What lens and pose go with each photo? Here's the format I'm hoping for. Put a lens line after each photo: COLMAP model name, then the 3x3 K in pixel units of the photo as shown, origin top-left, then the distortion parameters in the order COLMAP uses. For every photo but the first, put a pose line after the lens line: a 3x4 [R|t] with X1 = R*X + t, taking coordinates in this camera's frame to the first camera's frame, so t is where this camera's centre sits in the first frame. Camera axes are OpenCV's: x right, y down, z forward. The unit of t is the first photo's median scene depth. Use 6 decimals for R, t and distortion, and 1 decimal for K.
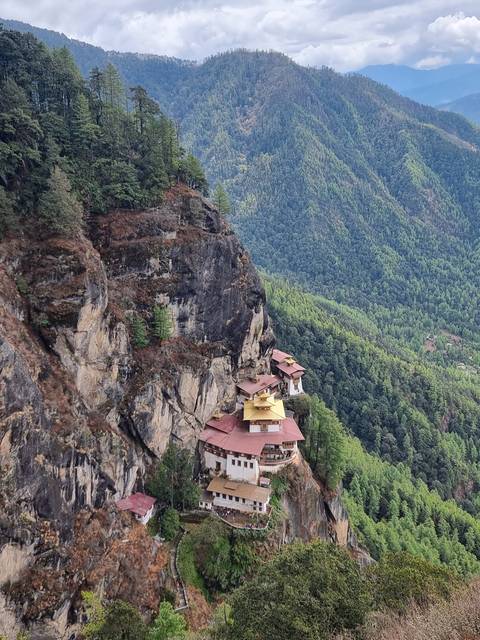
lens RADIAL K [[688.4, 0, 289.1], [0, 688.4, 327.0], [0, 0, 1]] dist [0.099239, 0.000000]
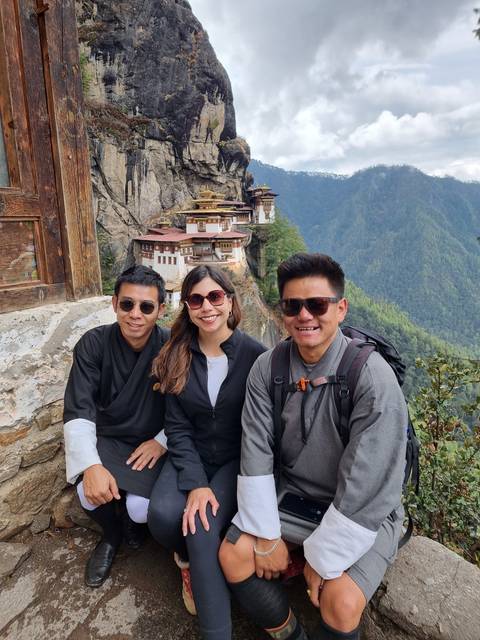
lens RADIAL K [[478.8, 0, 242.0], [0, 478.8, 321.8], [0, 0, 1]] dist [0.082970, -0.061825]
pose [[0.937400, 0.058271, -0.343345, 0.224038], [-0.096179, 0.990876, -0.094421, 0.318812], [0.334711, 0.121532, 0.934451, 0.490988]]
